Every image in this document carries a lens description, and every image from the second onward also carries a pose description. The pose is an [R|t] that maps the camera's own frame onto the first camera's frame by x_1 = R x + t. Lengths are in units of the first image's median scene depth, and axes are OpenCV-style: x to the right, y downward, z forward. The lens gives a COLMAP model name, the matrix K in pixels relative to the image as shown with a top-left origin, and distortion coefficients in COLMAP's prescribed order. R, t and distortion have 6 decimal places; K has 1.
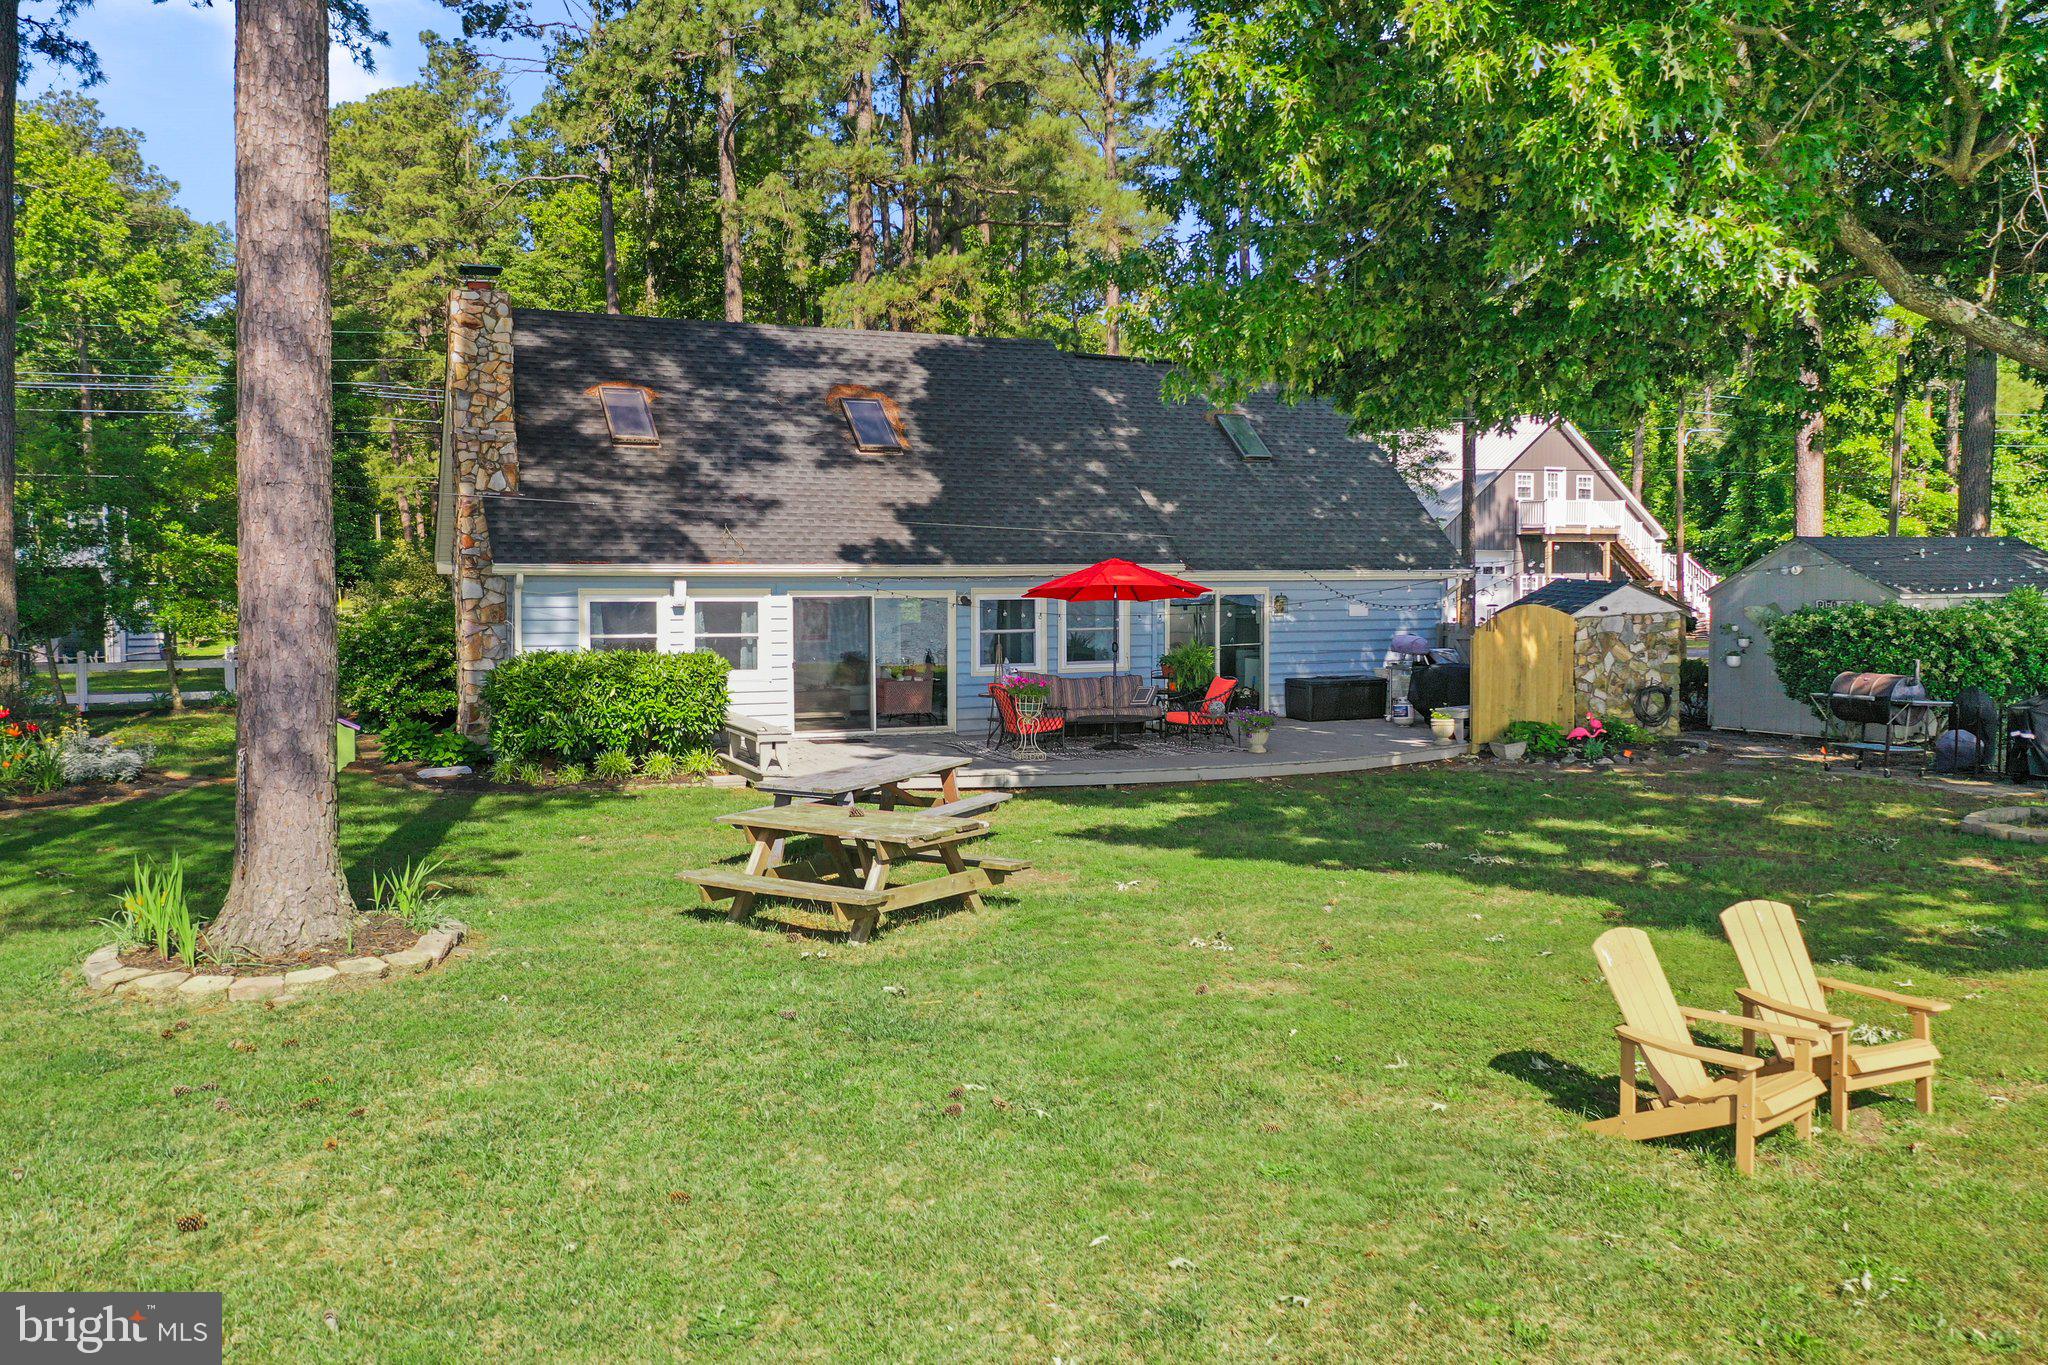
lens RADIAL K [[1641.1, 0, 1024.0], [0, 1641.1, 682.5], [0, 0, 1]] dist [0.000793, 0.006884]
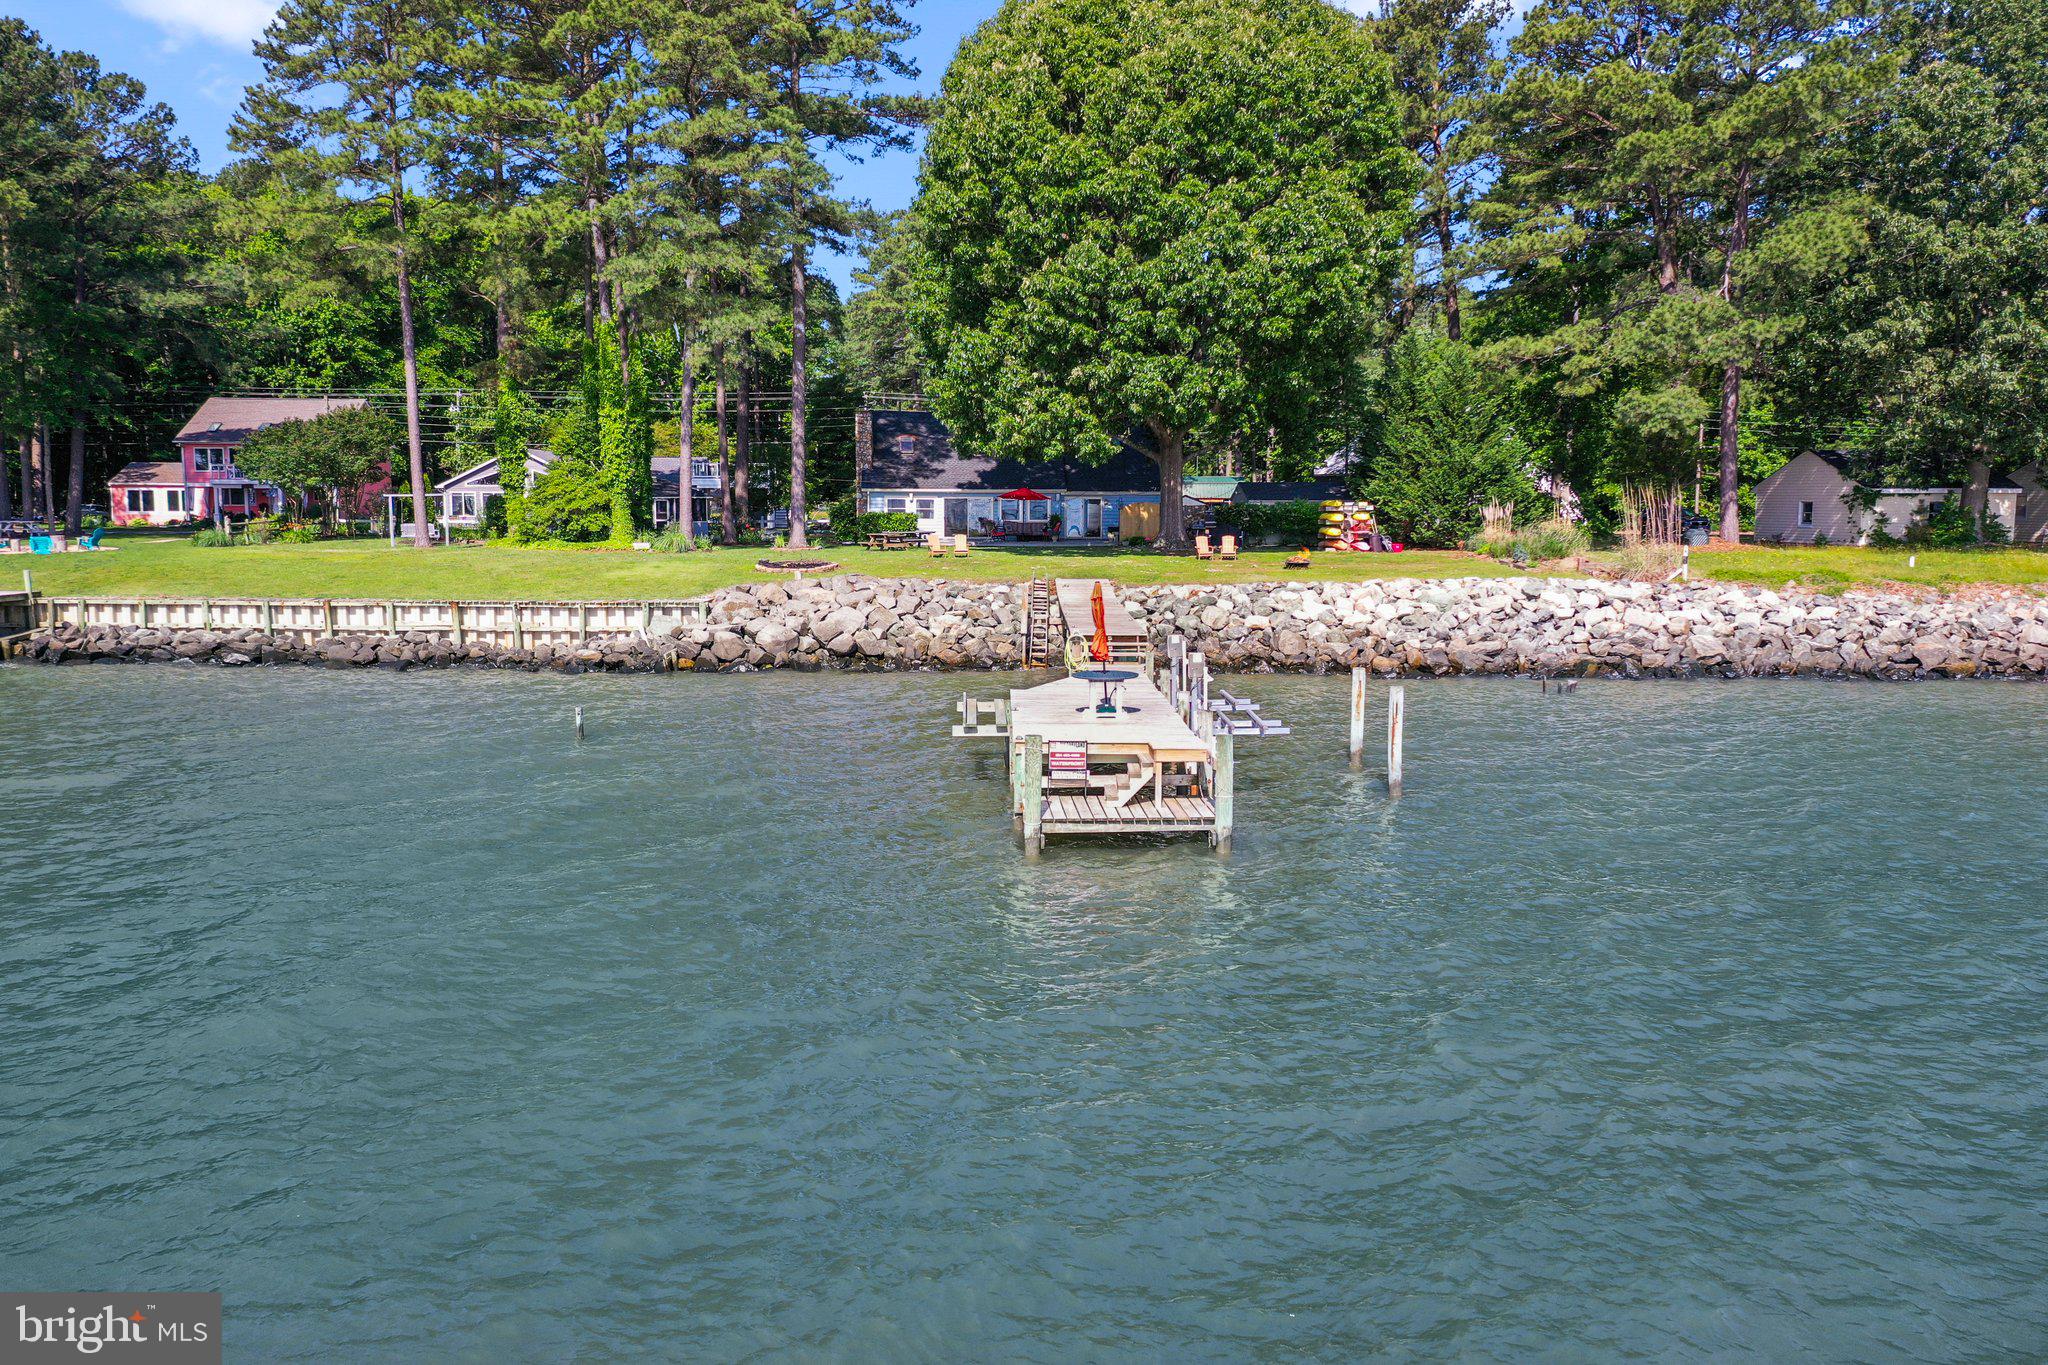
lens RADIAL K [[1641.1, 0, 1024.0], [0, 1641.1, 682.5], [0, 0, 1]] dist [0.000793, 0.006884]
pose [[0.940147, 0.044380, -0.337866, 1.187675], [-0.027435, 0.998122, 0.054764, 0.140274], [0.339662, -0.042217, 0.939600, -2.191439]]
